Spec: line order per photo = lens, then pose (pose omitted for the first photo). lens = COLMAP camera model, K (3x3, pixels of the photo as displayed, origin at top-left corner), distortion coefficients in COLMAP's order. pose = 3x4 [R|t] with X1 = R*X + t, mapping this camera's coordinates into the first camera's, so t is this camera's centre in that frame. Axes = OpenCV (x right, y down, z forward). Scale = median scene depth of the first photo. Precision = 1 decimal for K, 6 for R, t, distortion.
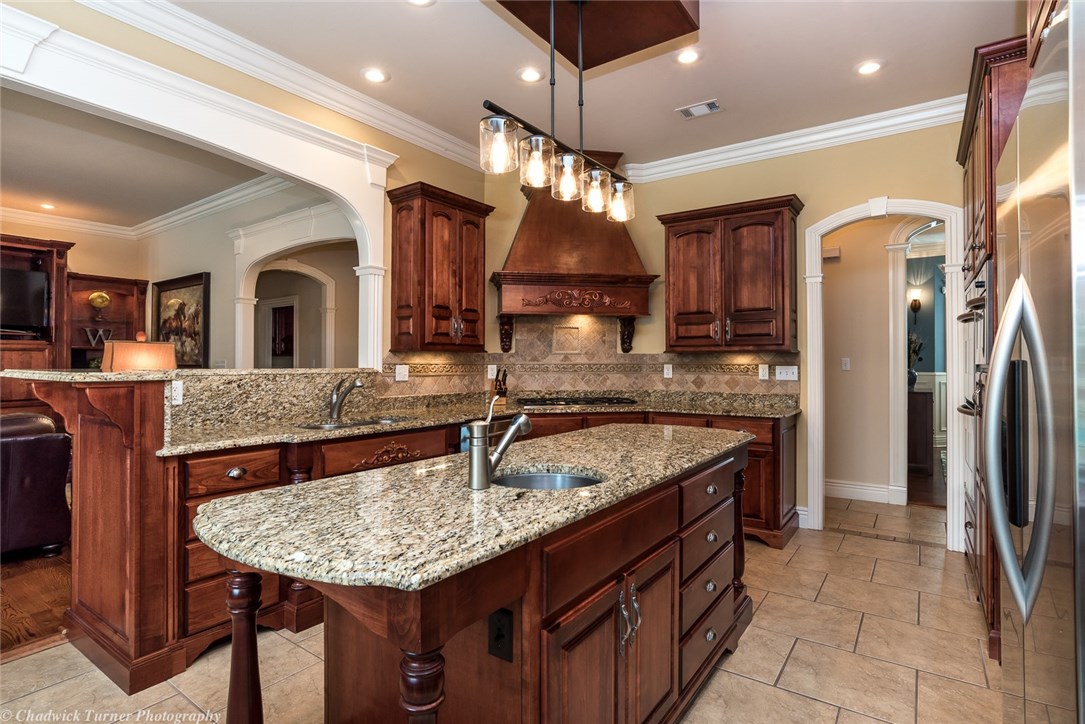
lens RADIAL K [[555.9, 0, 540.2], [0, 555.9, 356.2], [0, 0, 1]] dist [-0.023790, -0.000202]
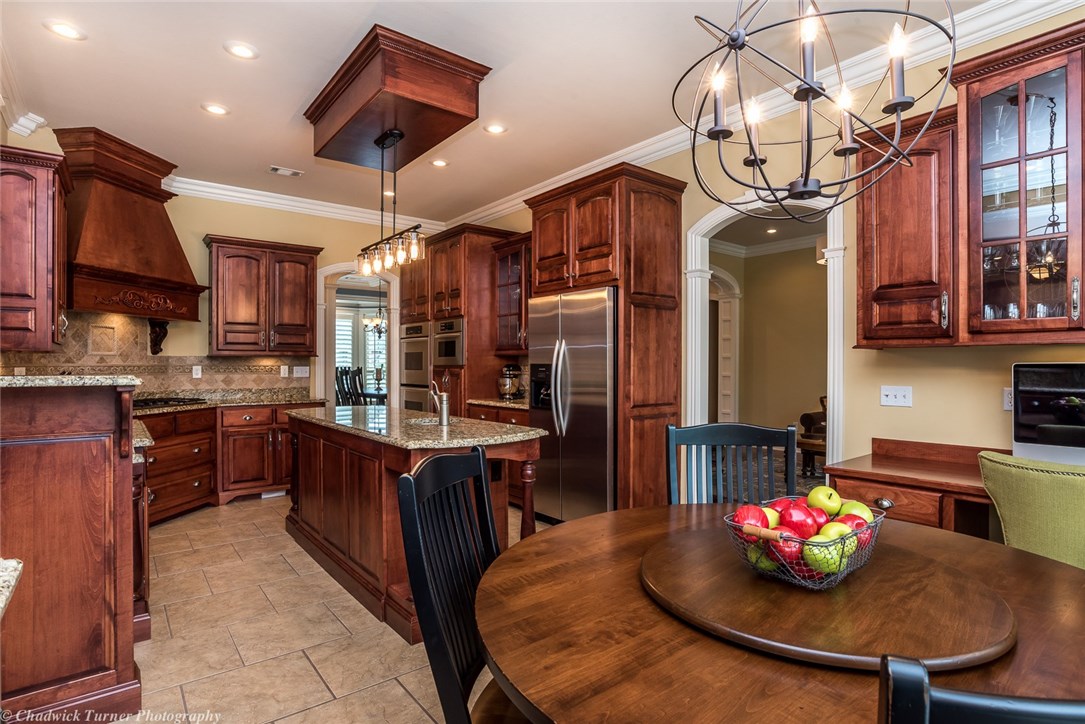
lens RADIAL K [[555.9, 0, 539.1], [0, 555.9, 365.0], [0, 0, 1]] dist [-0.023790, -0.000202]
pose [[0.292036, -0.001707, 0.956406, -0.672373], [-0.010105, 0.999937, 0.004870, 0.000696], [-0.956354, -0.011087, 0.292001, 0.028659]]
